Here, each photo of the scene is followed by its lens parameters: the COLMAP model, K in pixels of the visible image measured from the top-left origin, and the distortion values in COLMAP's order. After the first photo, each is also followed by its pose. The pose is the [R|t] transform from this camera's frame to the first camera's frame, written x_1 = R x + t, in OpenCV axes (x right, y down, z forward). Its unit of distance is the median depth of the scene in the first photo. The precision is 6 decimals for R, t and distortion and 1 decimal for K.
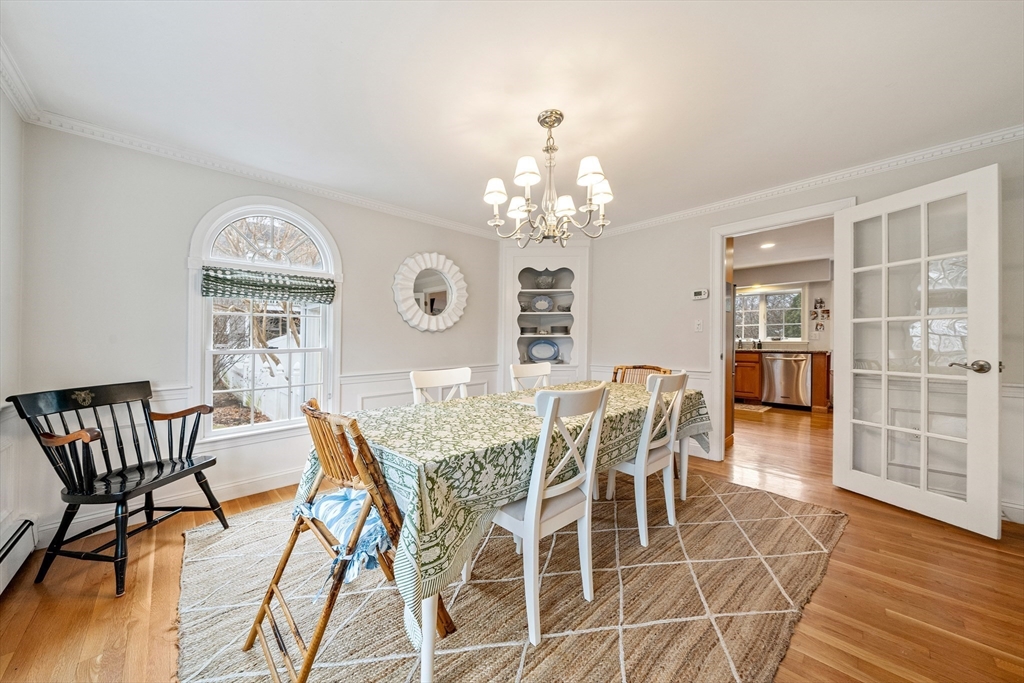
lens RADIAL K [[354.1, 0, 502.7], [0, 354.1, 339.8], [0, 0, 1]] dist [-0.000448, -0.000120]
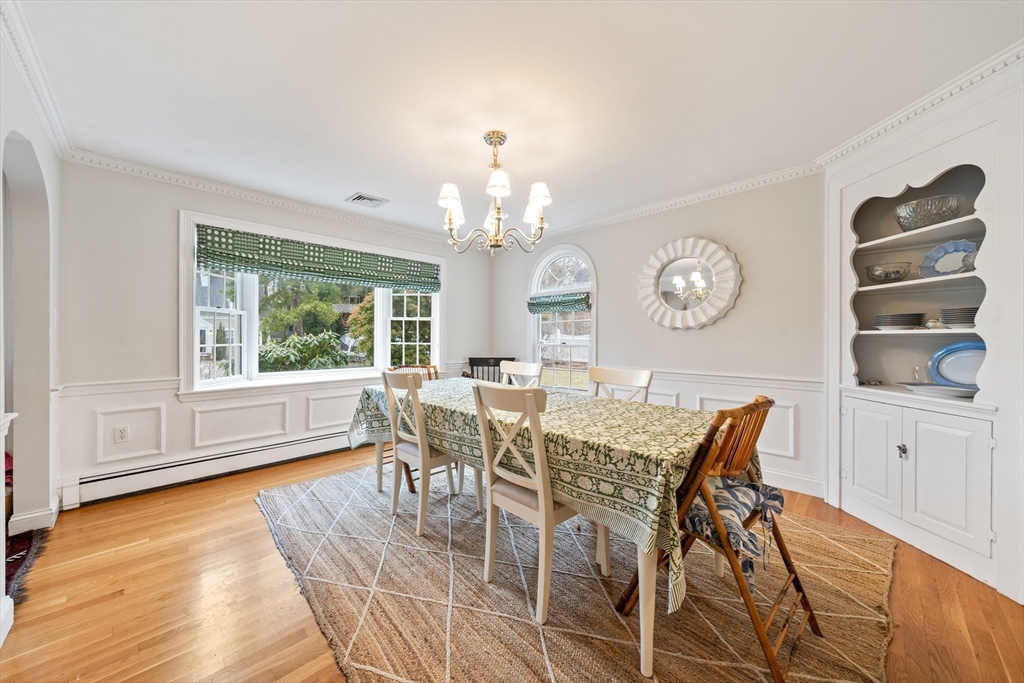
lens RADIAL K [[369.1, 0, 510.0], [0, 369.1, 336.9], [0, 0, 1]] dist [-0.005591, 0.000102]
pose [[0.029233, 0.001536, -0.999571, 0.725324], [-0.000793, 0.999999, 0.001514, -0.006418], [0.999572, 0.000749, 0.029234, 0.576625]]
